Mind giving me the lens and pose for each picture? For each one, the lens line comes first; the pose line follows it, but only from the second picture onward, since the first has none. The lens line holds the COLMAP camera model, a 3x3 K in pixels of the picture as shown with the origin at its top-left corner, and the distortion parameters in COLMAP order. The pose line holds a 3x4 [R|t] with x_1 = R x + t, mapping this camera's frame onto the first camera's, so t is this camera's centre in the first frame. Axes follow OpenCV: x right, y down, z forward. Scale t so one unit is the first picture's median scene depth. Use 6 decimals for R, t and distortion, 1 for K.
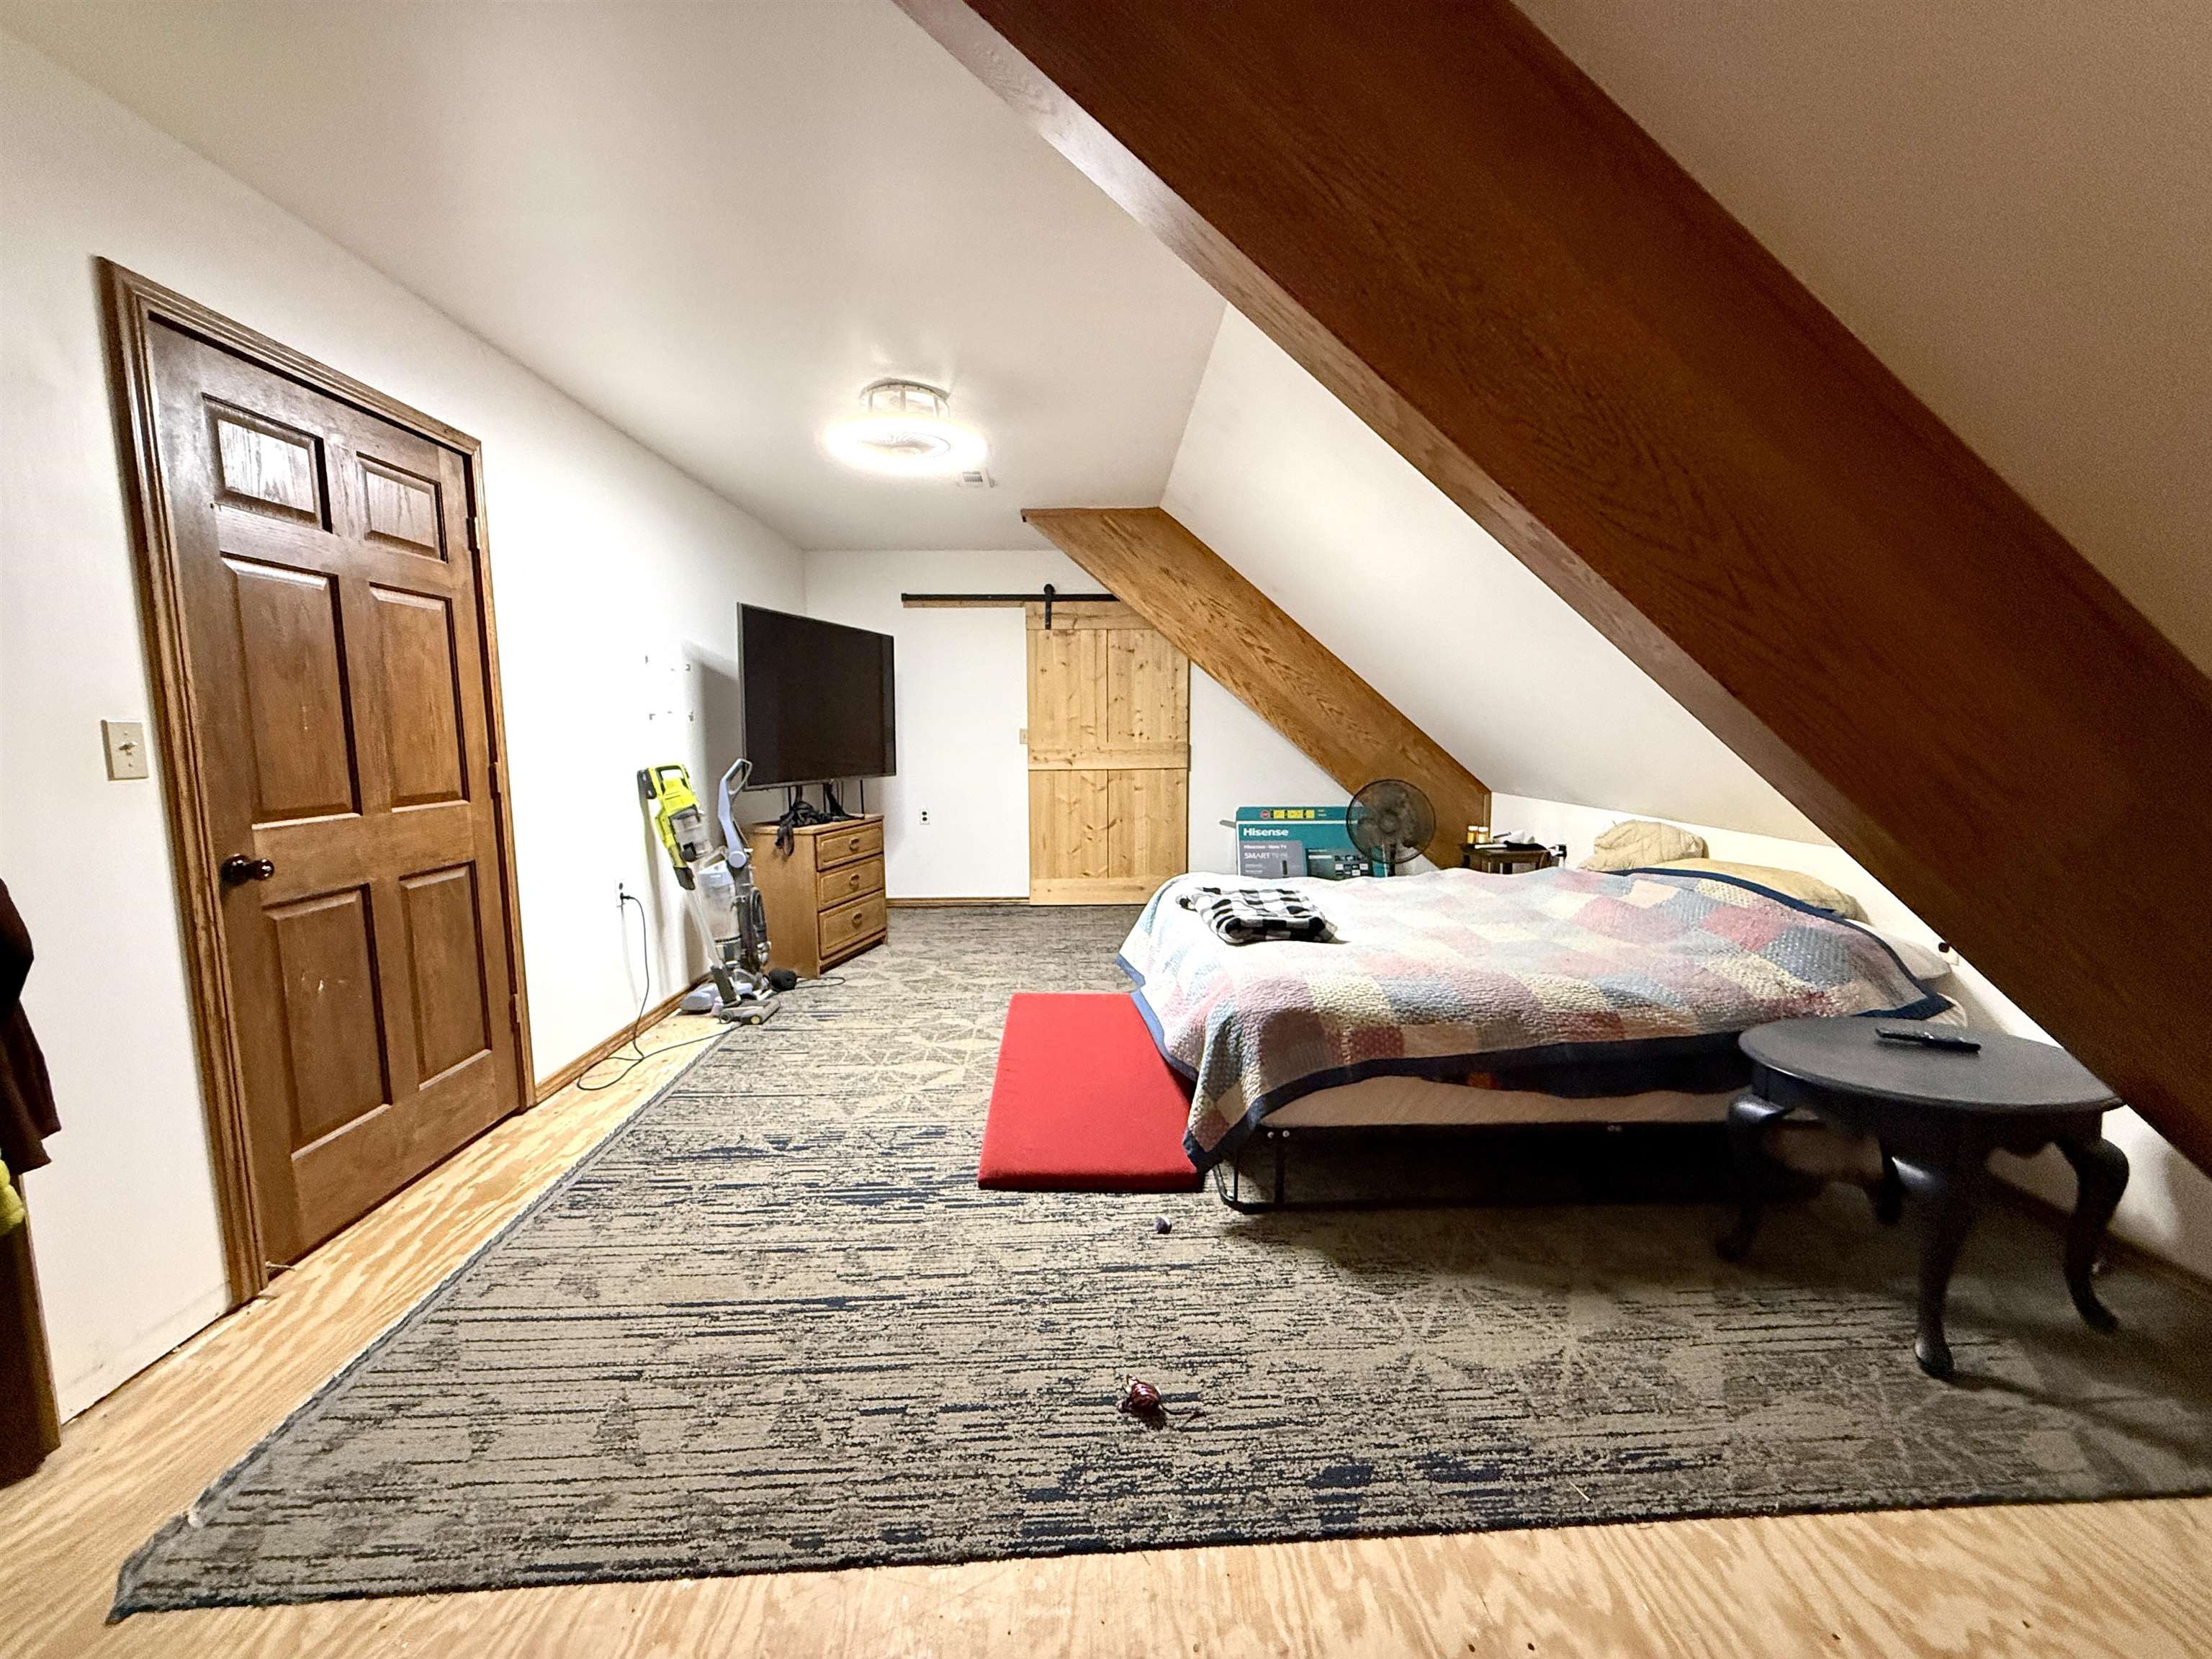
lens RADIAL K [[887.3, 0, 1106.0], [0, 887.3, 829.5], [0, 0, 1]] dist [-0.000079, 0.000164]
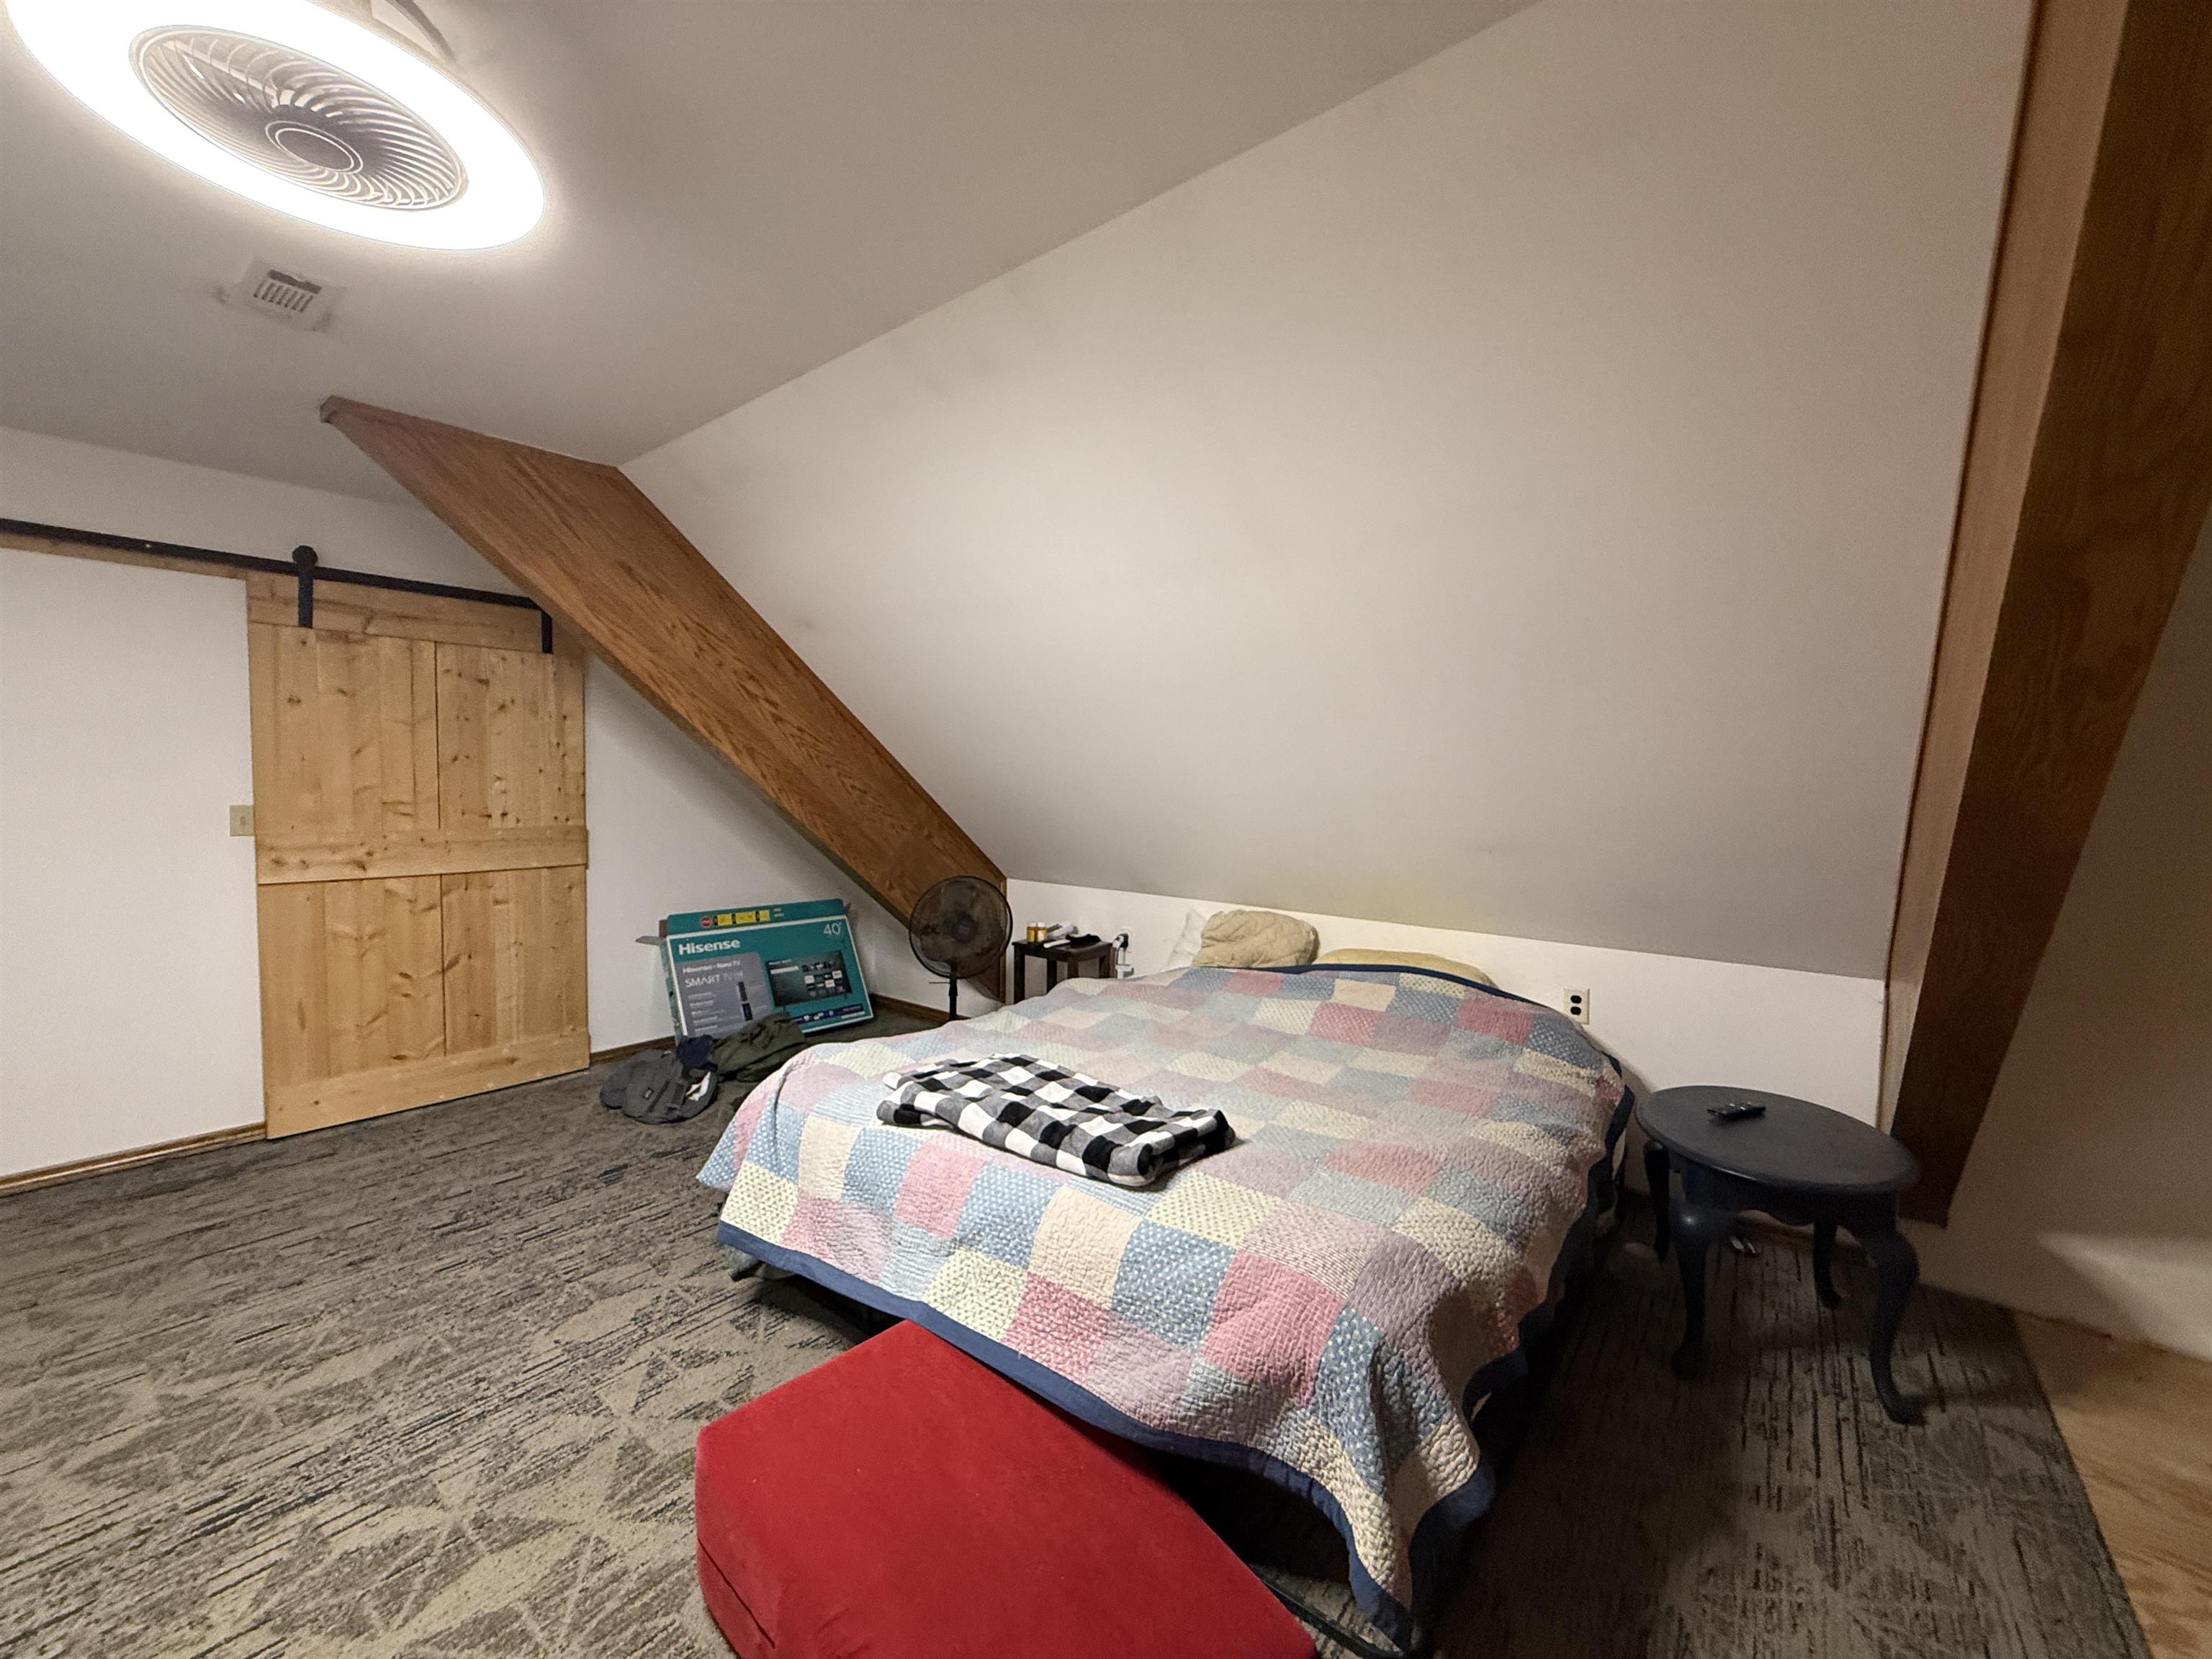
lens RADIAL K [[887.3, 0, 1106.0], [0, 887.3, 829.5], [0, 0, 1]] dist [-0.000079, 0.000164]
pose [[0.649807, -0.024008, 0.759720, -0.163571], [0.068299, 0.997302, -0.026903, -0.052008], [-0.757025, 0.069370, 0.649693, 0.276384]]
